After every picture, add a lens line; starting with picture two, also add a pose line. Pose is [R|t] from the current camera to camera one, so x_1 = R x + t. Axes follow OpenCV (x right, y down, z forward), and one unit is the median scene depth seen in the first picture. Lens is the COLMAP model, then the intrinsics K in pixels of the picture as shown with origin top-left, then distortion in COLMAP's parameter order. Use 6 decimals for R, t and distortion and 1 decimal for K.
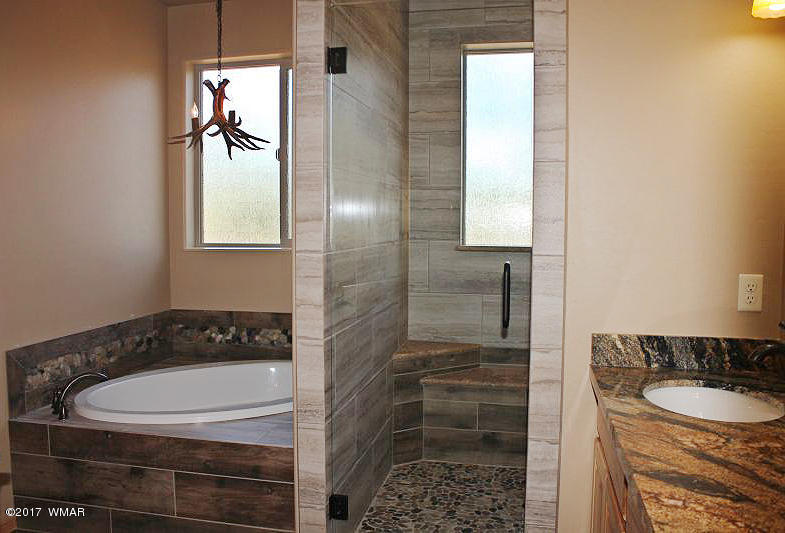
lens RADIAL K [[677.3, 0, 366.7], [0, 677.3, 265.2], [0, 0, 1]] dist [-0.129412, 0.074583]
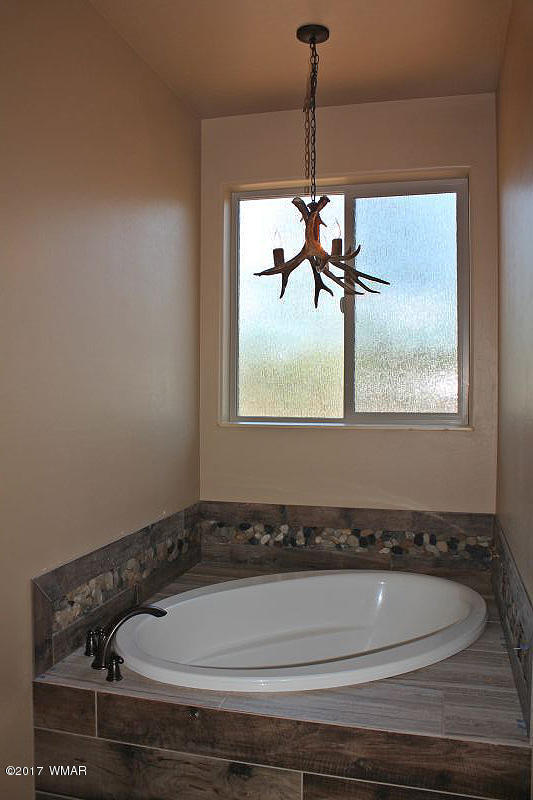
lens RADIAL K [[668.3, 0, 248.5], [0, 668.3, 383.2], [0, 0, 1]] dist [-0.154090, 0.114094]
pose [[0.999383, 0.003160, -0.034980, -0.267385], [-0.005497, 0.997745, -0.066890, -0.024858], [0.034689, 0.067041, 0.997147, 0.283219]]
